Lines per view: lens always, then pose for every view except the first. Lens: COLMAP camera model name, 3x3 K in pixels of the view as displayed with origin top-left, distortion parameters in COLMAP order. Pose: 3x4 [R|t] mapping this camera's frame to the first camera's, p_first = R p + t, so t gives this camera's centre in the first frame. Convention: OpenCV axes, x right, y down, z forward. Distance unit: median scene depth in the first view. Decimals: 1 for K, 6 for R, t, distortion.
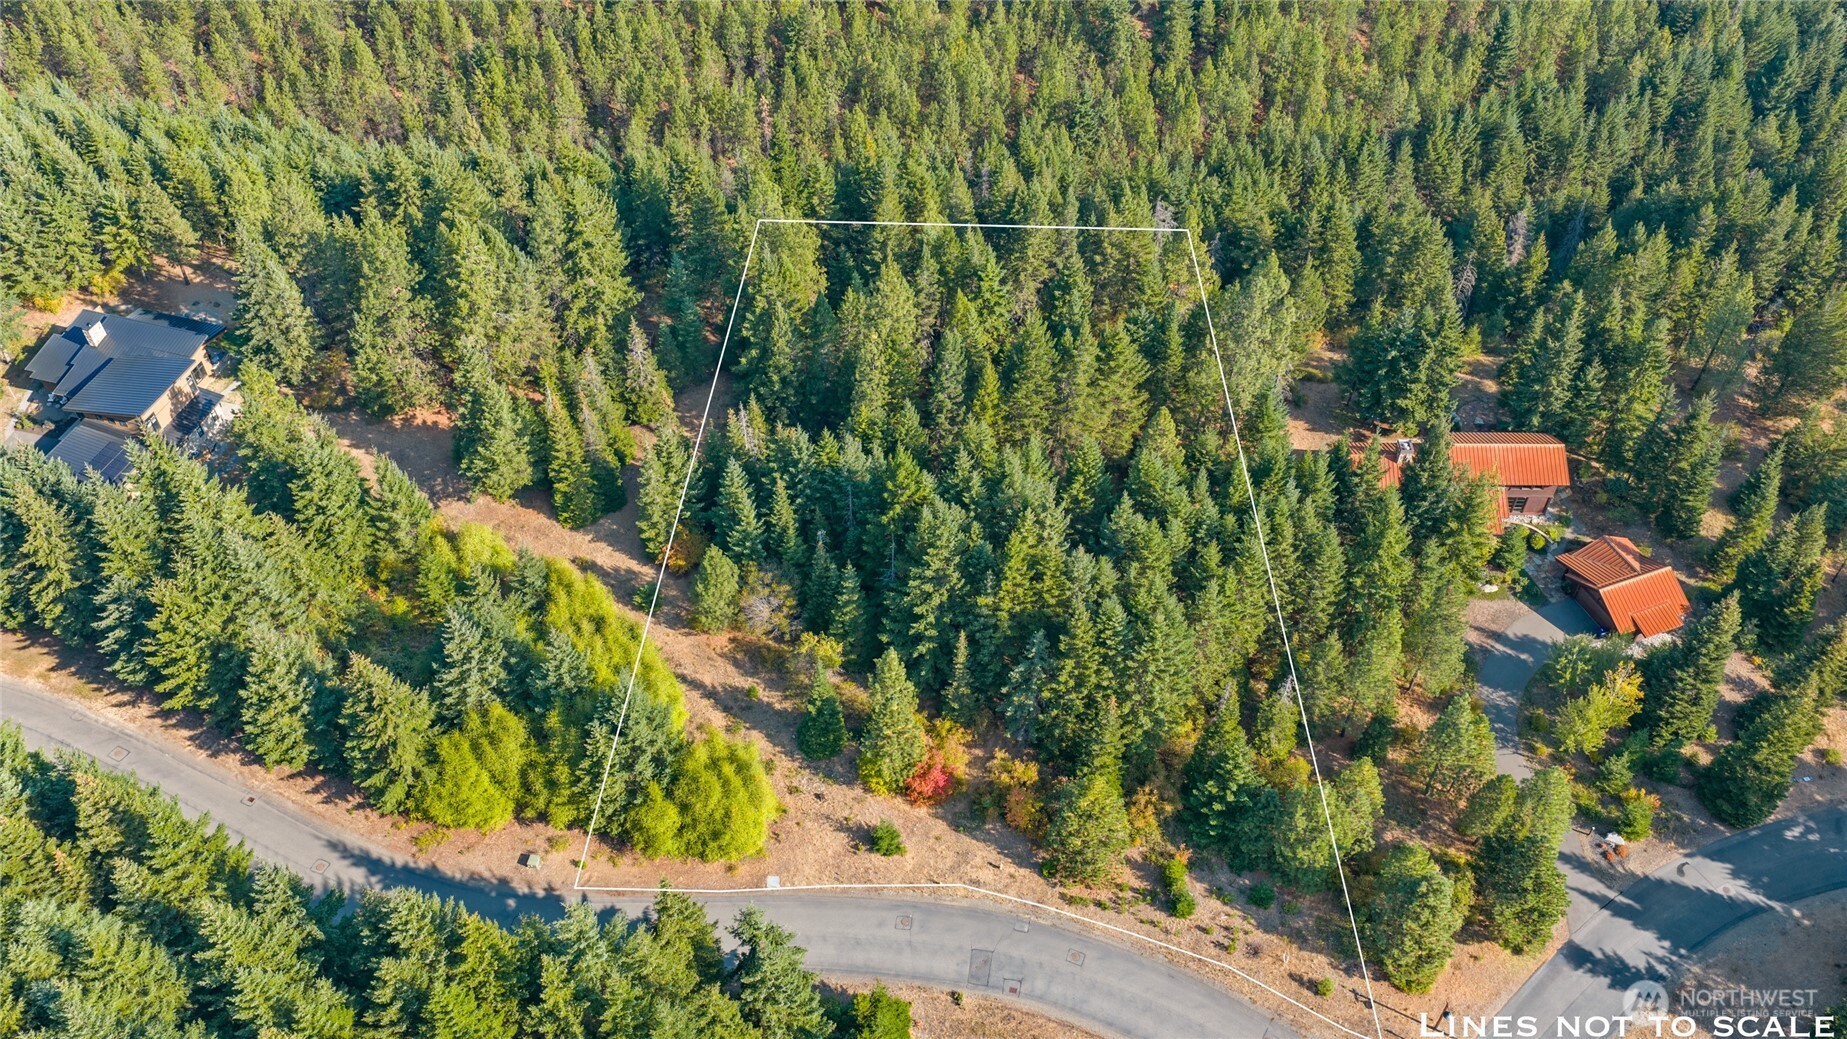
lens RADIAL K [[1483.7, 0, 923.5], [0, 1483.7, 519.5], [0, 0, 1]] dist [0.036853, -0.075987]
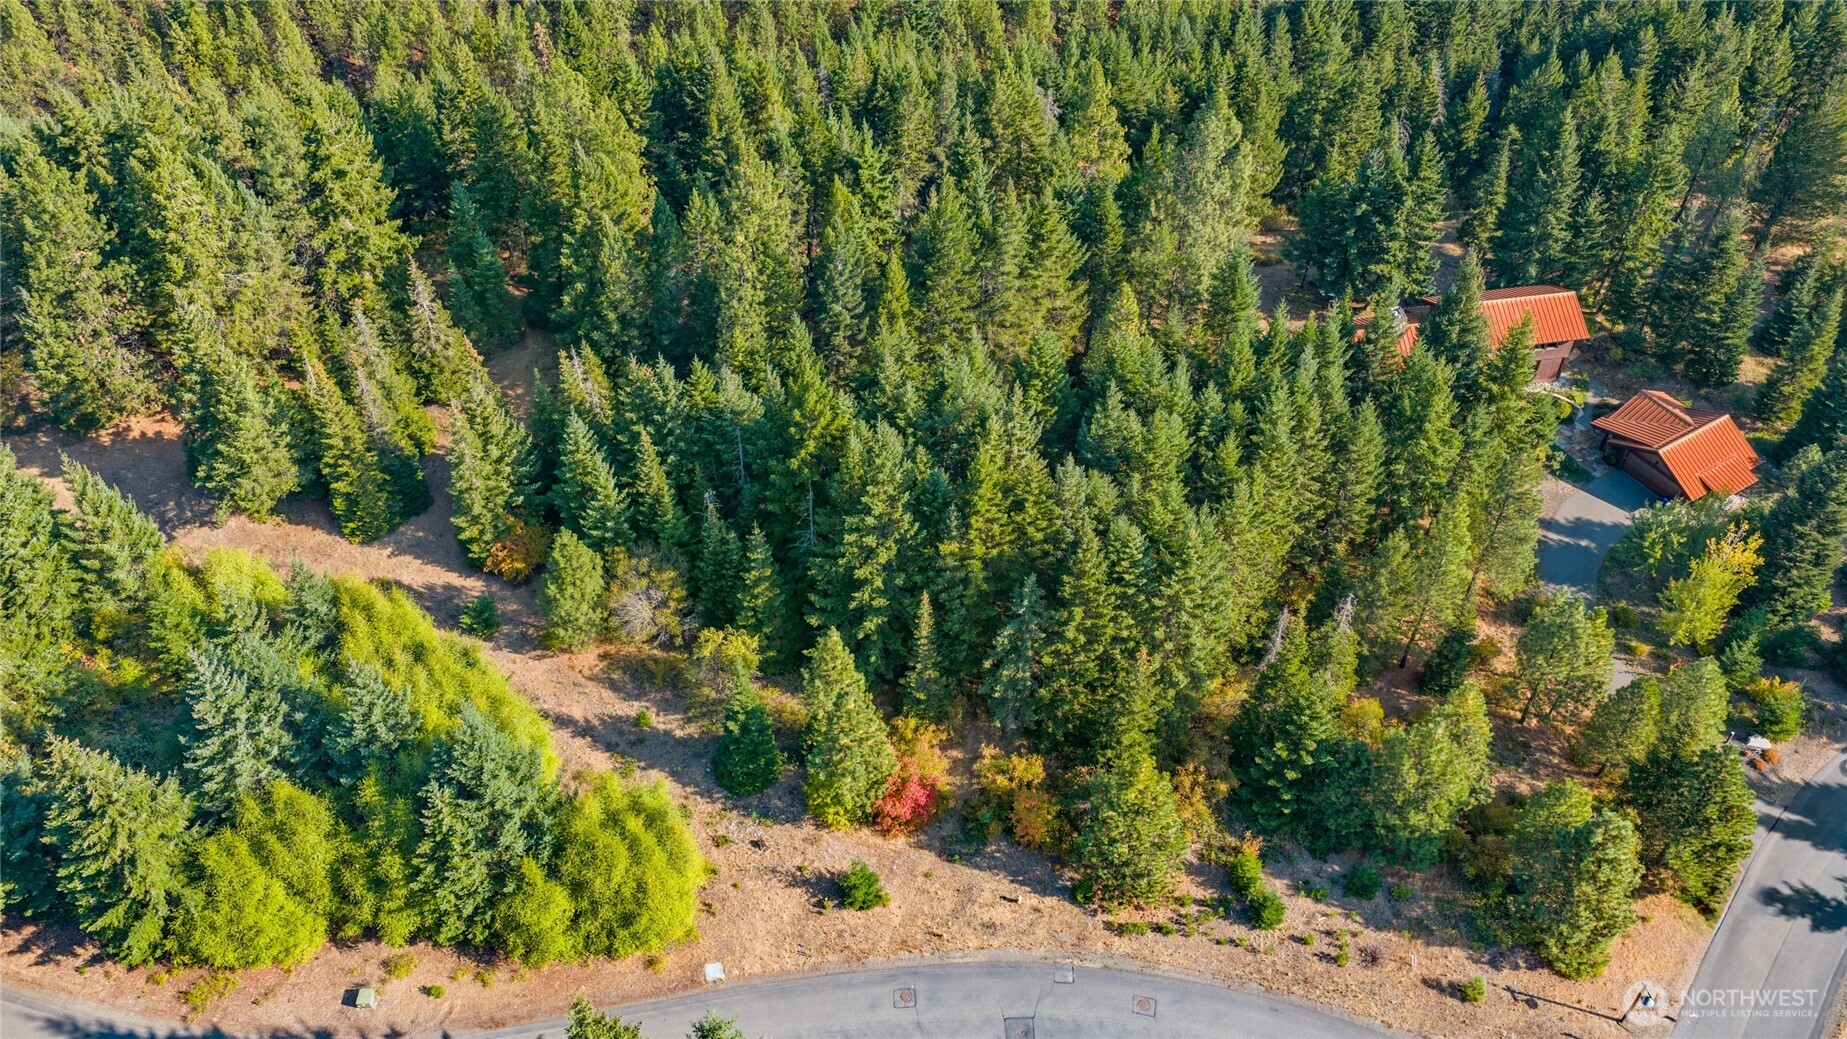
lens RADIAL K [[1483.7, 0, 923.5], [0, 1483.7, 519.5], [0, 0, 1]] dist [0.036853, -0.075987]
pose [[0.983233, -0.125155, 0.132625, -0.064836], [0.128269, 0.991623, -0.015171, 0.047862], [-0.129615, 0.031929, 0.991050, 0.249720]]
